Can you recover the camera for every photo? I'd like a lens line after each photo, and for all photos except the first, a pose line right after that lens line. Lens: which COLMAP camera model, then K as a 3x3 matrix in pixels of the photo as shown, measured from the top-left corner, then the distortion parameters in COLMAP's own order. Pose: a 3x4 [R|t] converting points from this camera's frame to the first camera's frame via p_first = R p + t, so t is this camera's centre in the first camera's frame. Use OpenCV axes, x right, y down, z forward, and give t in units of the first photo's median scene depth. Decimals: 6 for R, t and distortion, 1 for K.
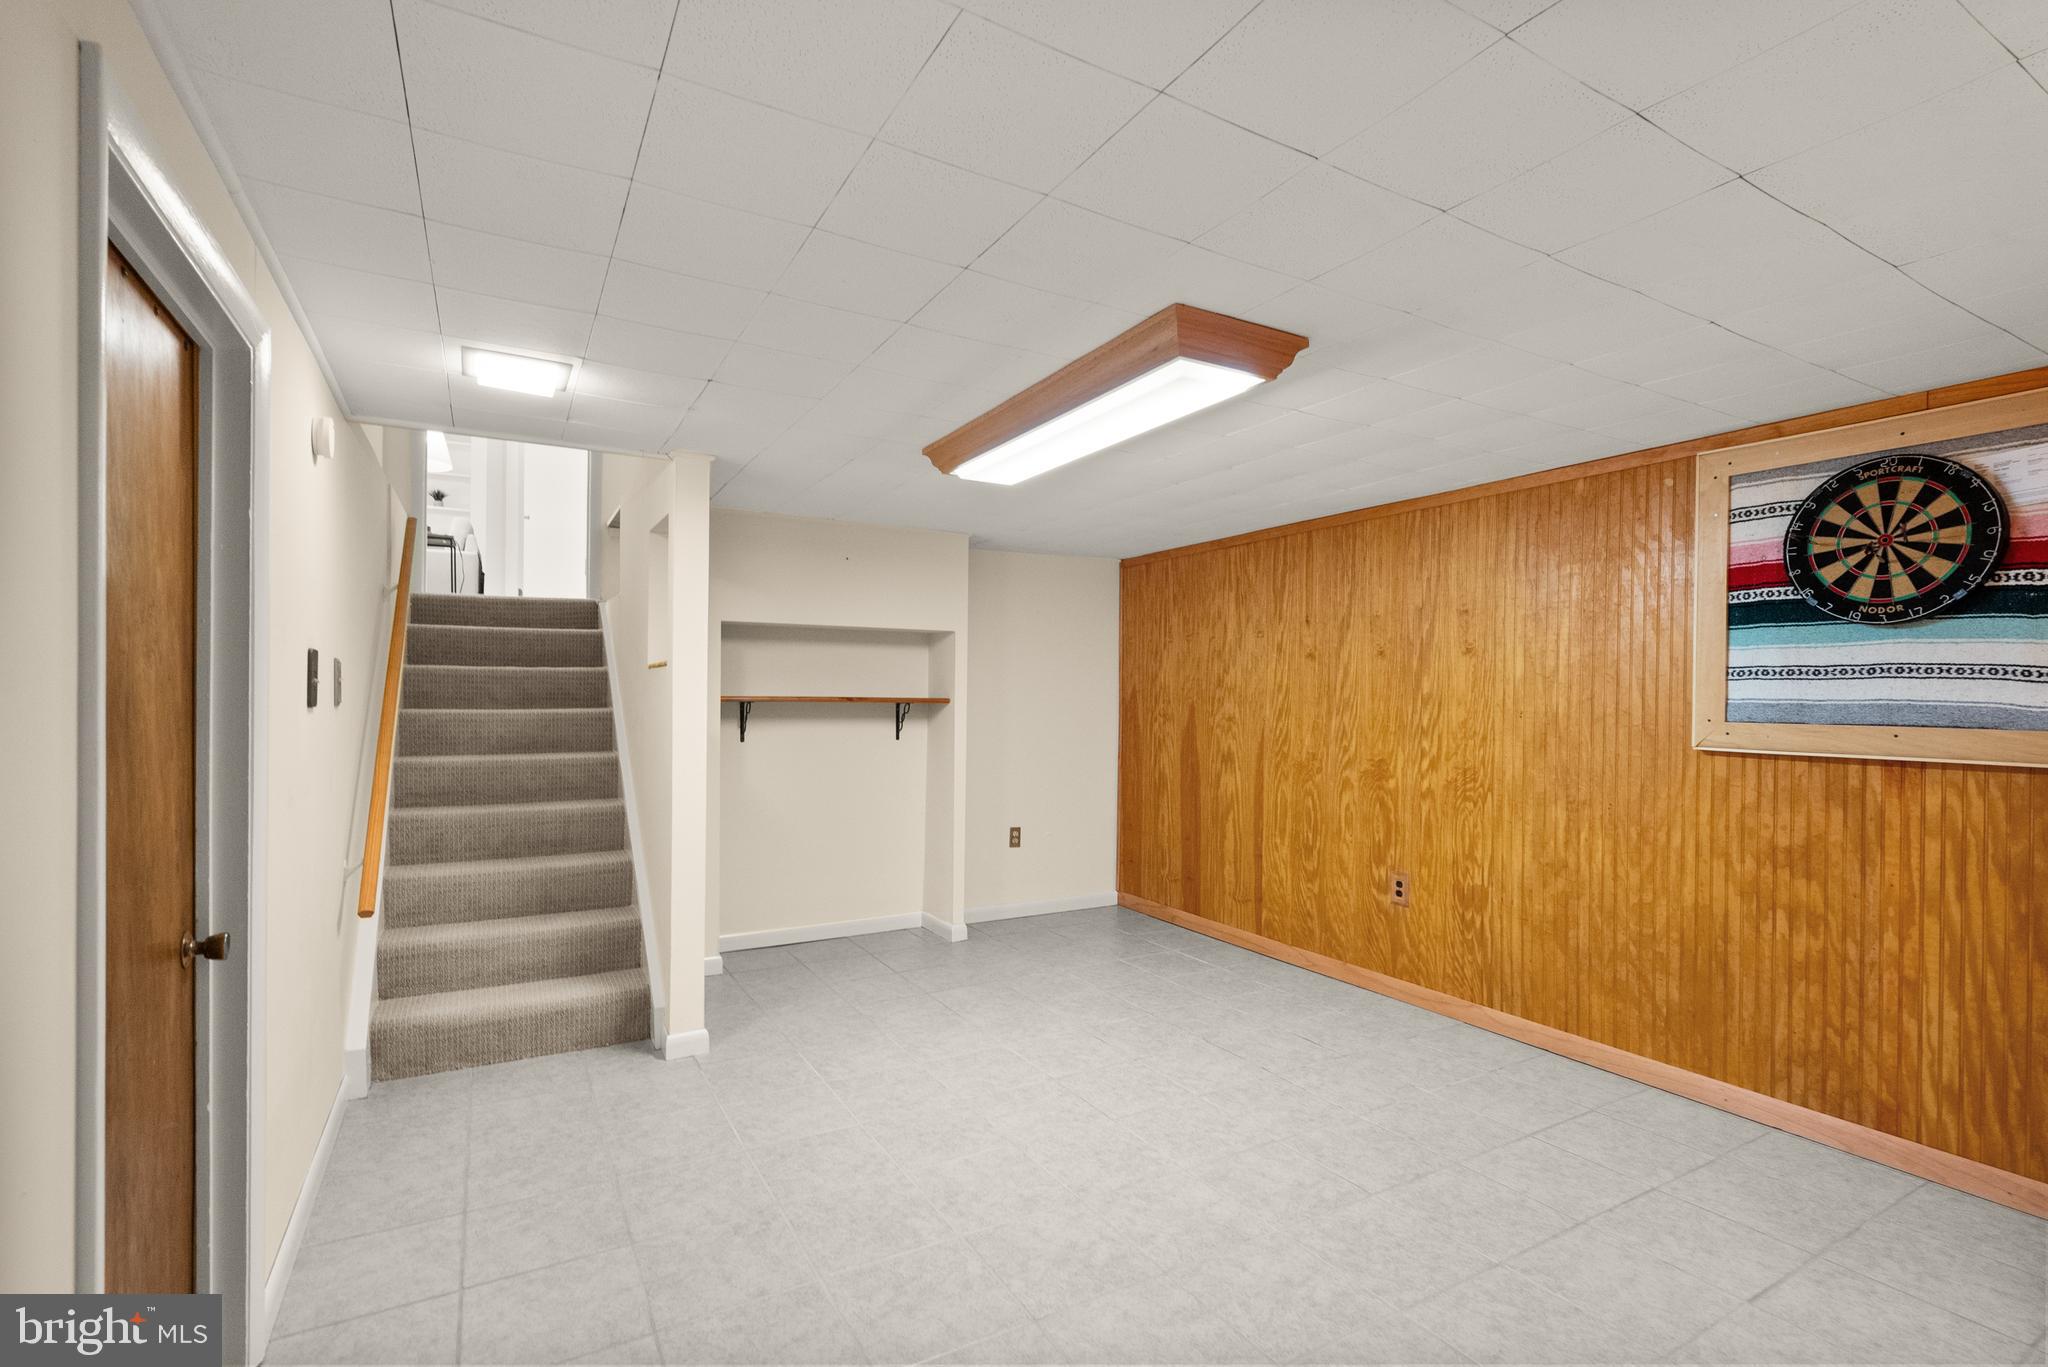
lens RADIAL K [[953.4, 0, 1014.5], [0, 953.4, 694.0], [0, 0, 1]] dist [0.001625, 0.001264]
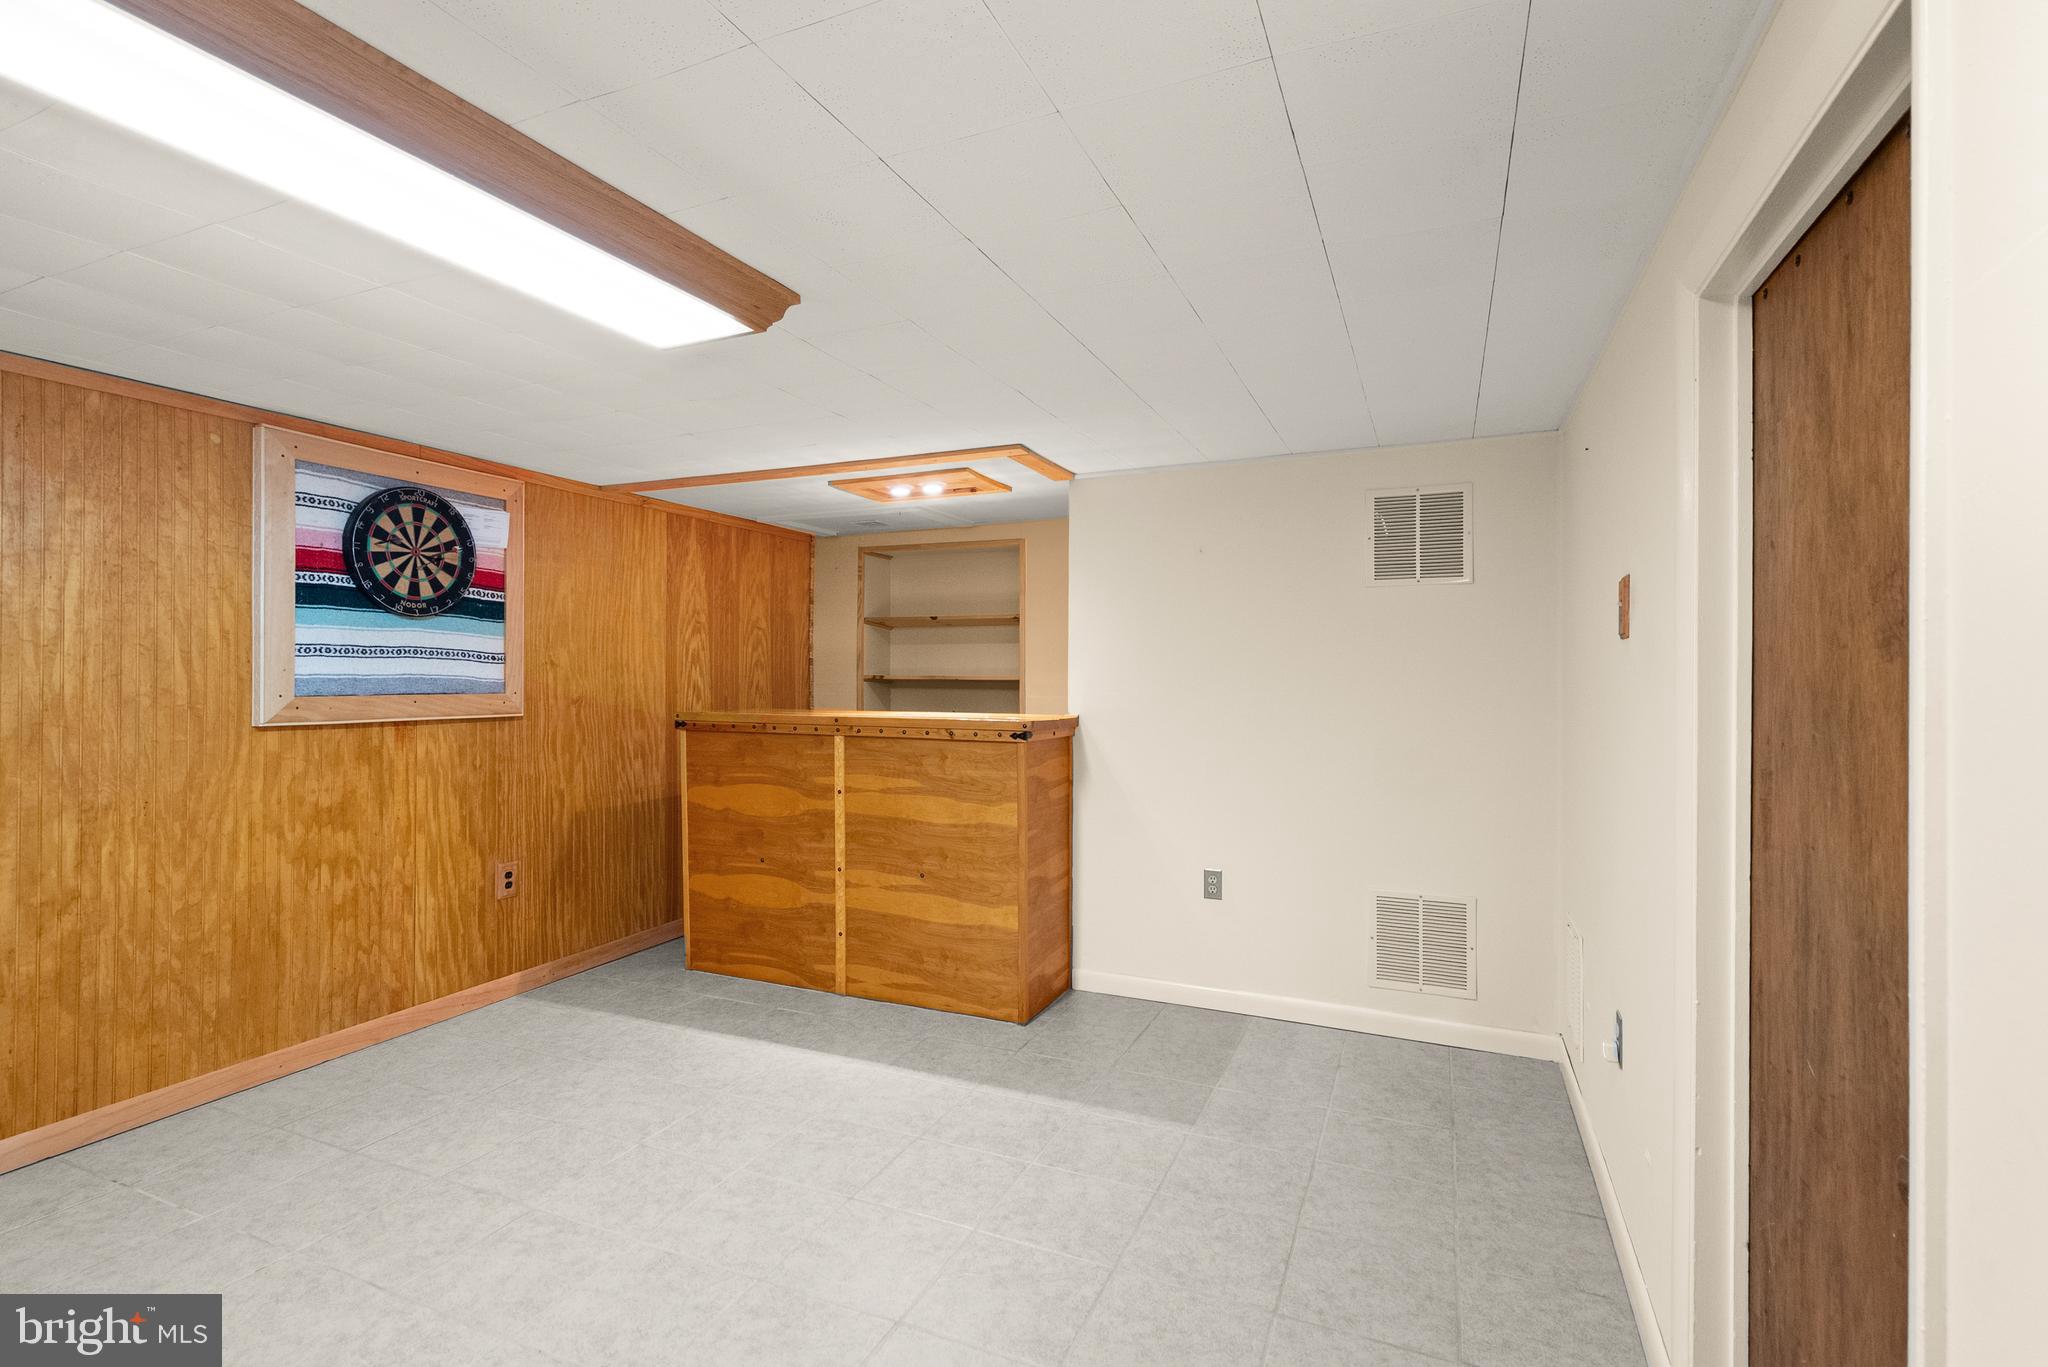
lens RADIAL K [[953.4, 0, 1011.4], [0, 953.4, 676.0], [0, 0, 1]] dist [0.001625, 0.001264]
pose [[-0.599308, -0.007790, 0.800481, -0.556019], [-0.005369, 0.999969, 0.005711, -0.003188], [-0.800500, -0.000875, -0.599332, 1.017004]]
